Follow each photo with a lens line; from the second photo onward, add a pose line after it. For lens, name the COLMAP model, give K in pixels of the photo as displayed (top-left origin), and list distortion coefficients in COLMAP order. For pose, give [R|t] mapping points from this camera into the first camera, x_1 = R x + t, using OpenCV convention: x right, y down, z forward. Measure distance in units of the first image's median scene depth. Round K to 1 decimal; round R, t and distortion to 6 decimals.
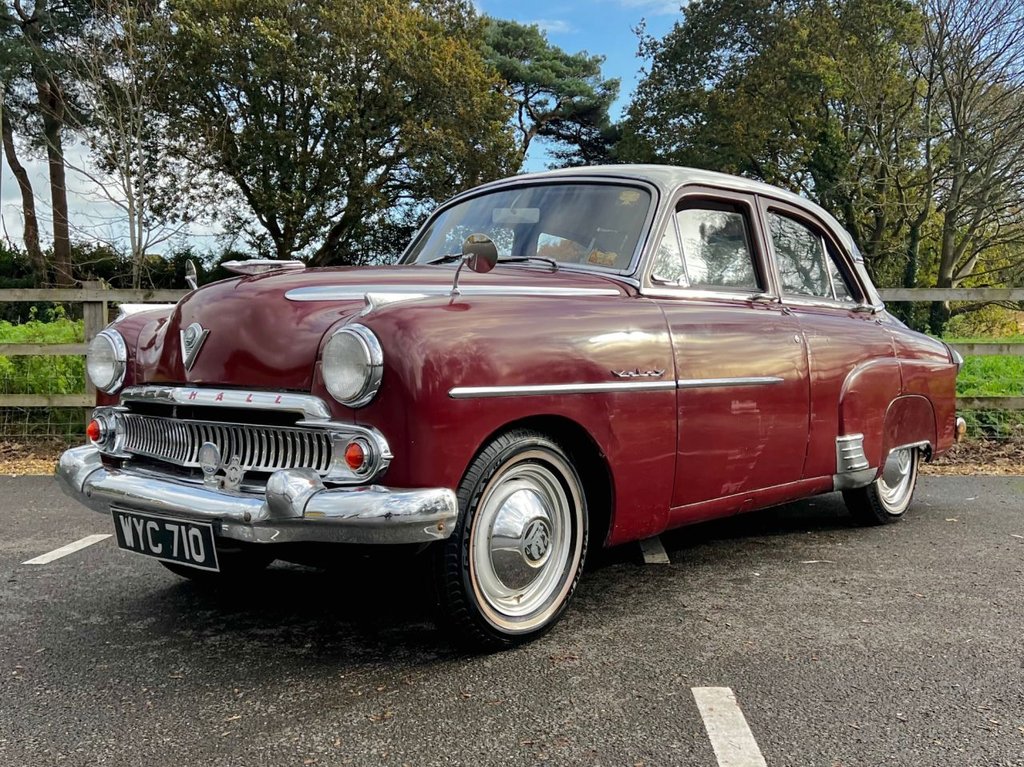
lens RADIAL K [[1083.3, 0, 512.0], [0, 1083.3, 383.5], [0, 0, 1]] dist [0.036786, -0.042965]
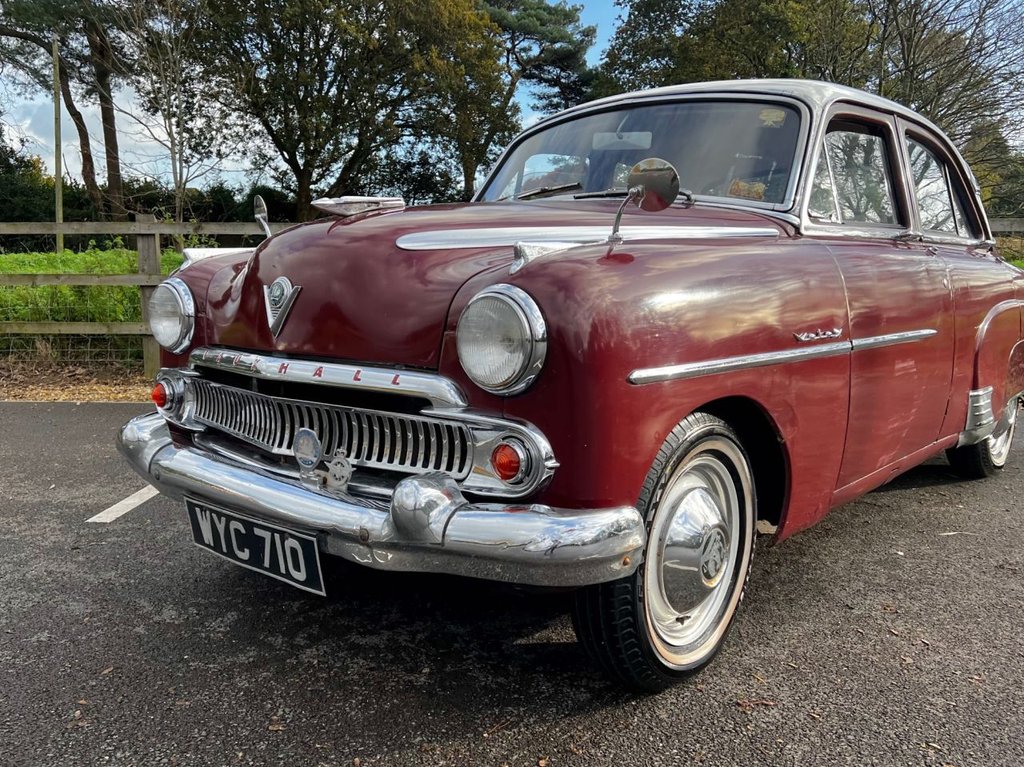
lens RADIAL K [[900.6, 0, 447.6], [0, 900.6, 385.0], [0, 0, 1]] dist [0.050950, -0.077350]
pose [[0.998976, 0.004613, -0.045006, -0.053863], [-0.000195, 0.995219, 0.097670, -0.015830], [0.045241, -0.097561, 0.994201, 0.129410]]
